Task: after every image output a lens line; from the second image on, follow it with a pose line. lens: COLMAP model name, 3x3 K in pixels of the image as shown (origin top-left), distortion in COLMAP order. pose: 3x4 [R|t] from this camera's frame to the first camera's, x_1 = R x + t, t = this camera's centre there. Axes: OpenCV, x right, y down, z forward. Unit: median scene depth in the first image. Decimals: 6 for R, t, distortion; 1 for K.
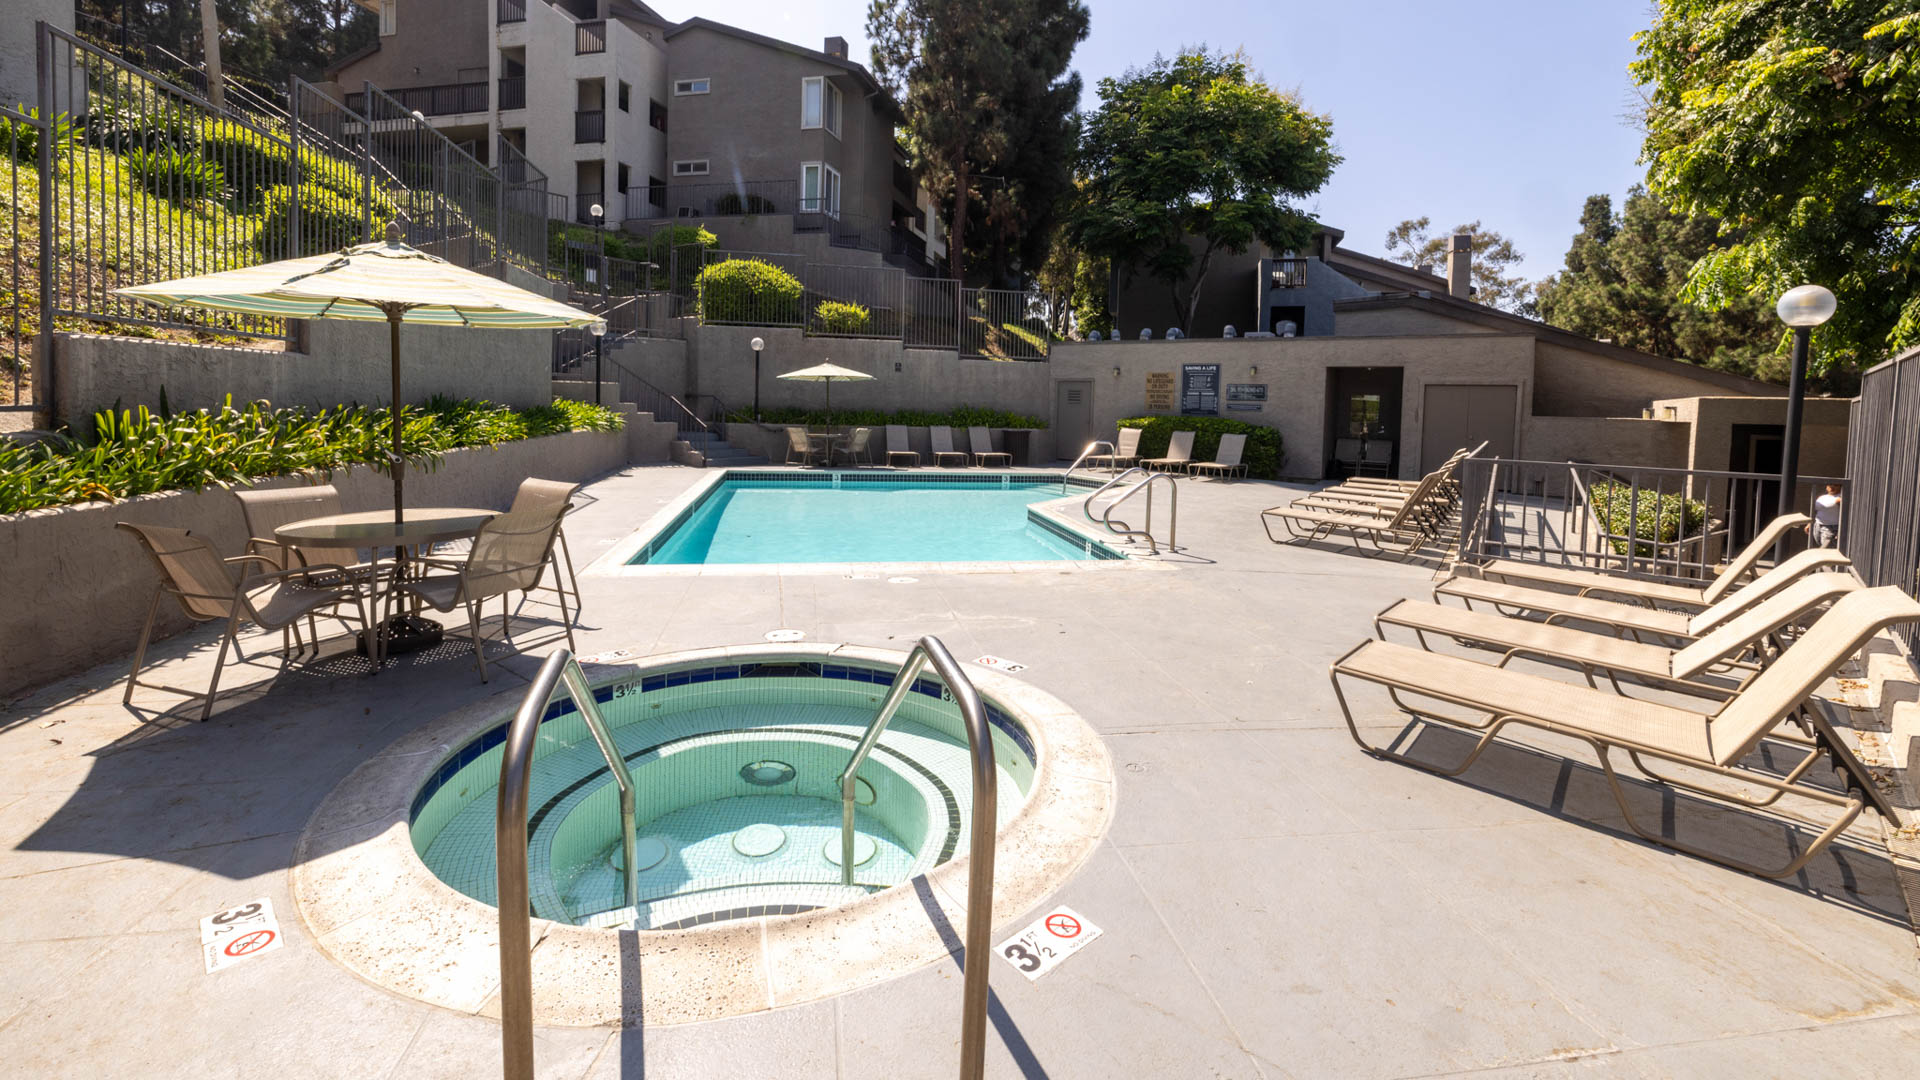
lens RADIAL K [[782.1, 0, 955.2], [0, 782.1, 531.9], [0, 0, 1]] dist [-0.001660, 0.000292]
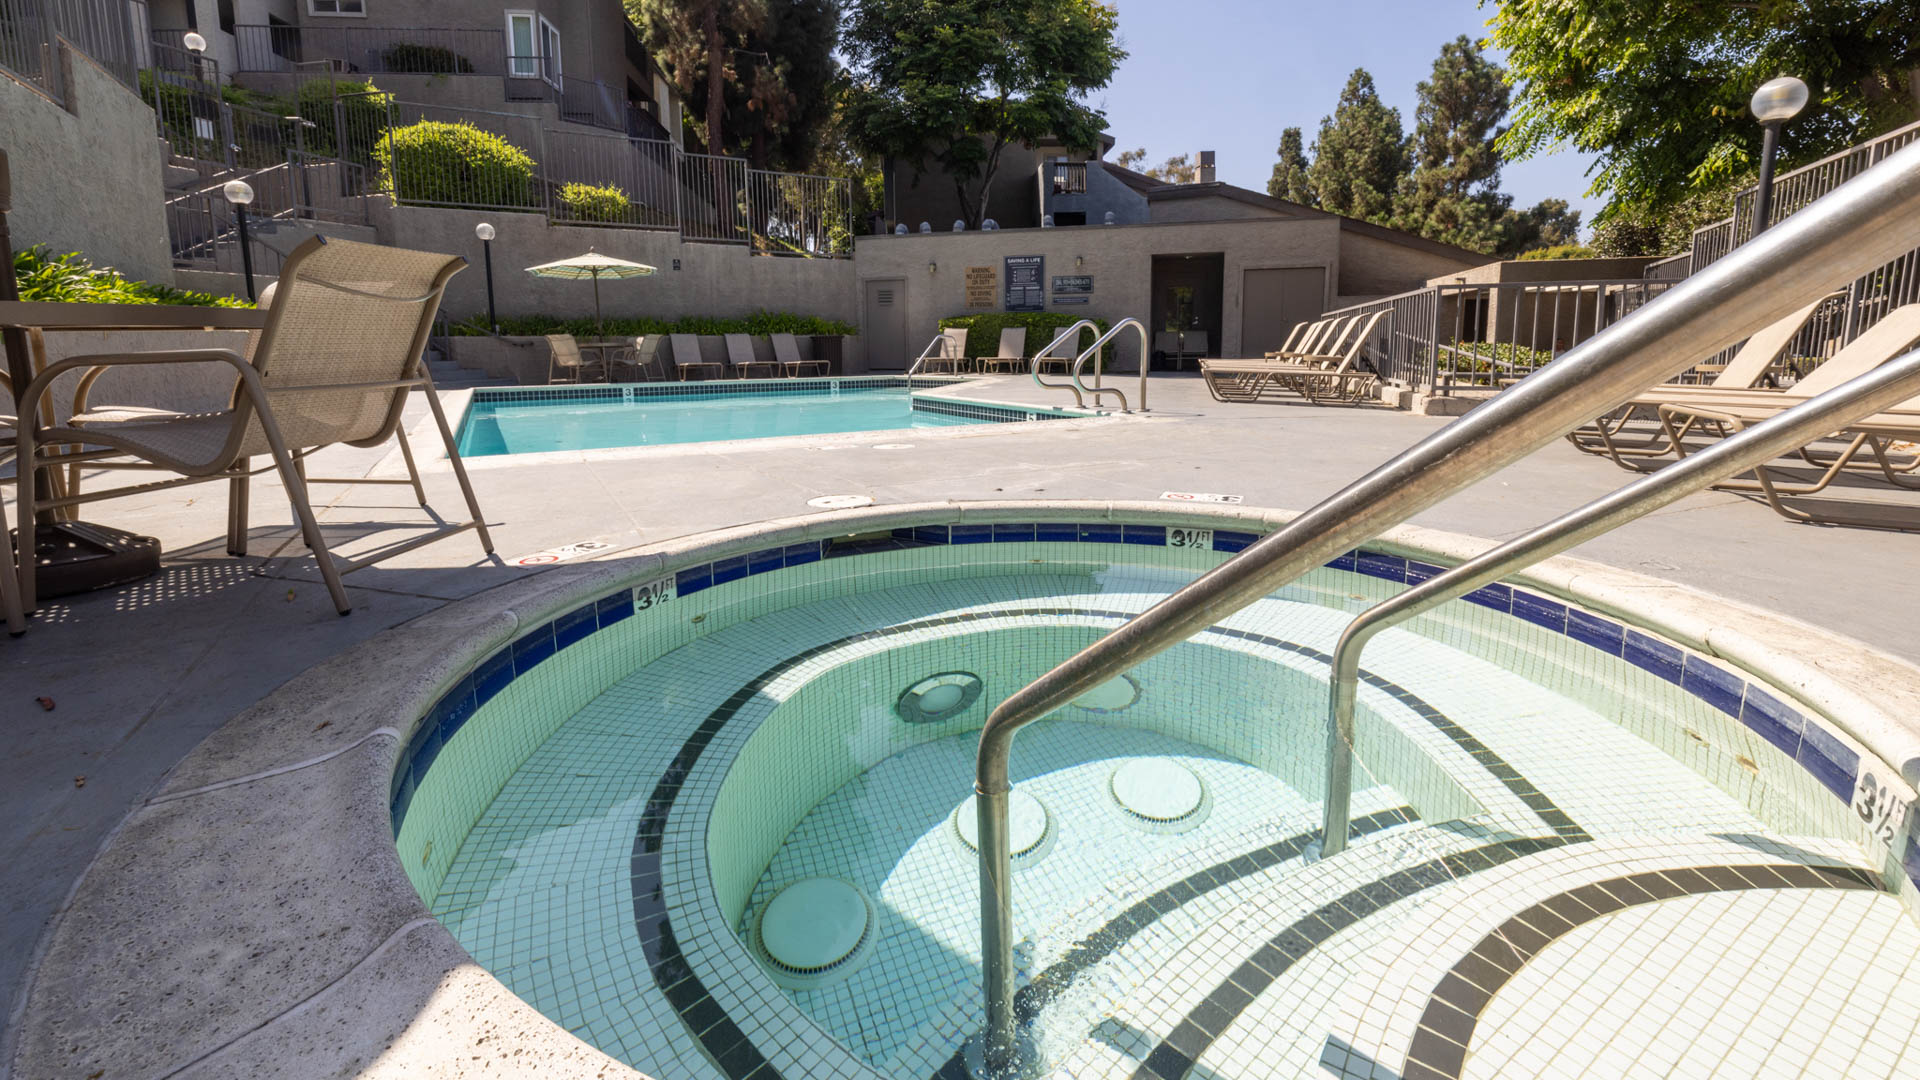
lens RADIAL K [[782.1, 0, 955.2], [0, 782.1, 531.9], [0, 0, 1]] dist [-0.001660, 0.000292]
pose [[0.943736, -0.100624, 0.315019, -0.085152], [0.078182, 0.993468, 0.083115, 0.028673], [-0.321324, -0.053810, 0.945439, 0.095175]]
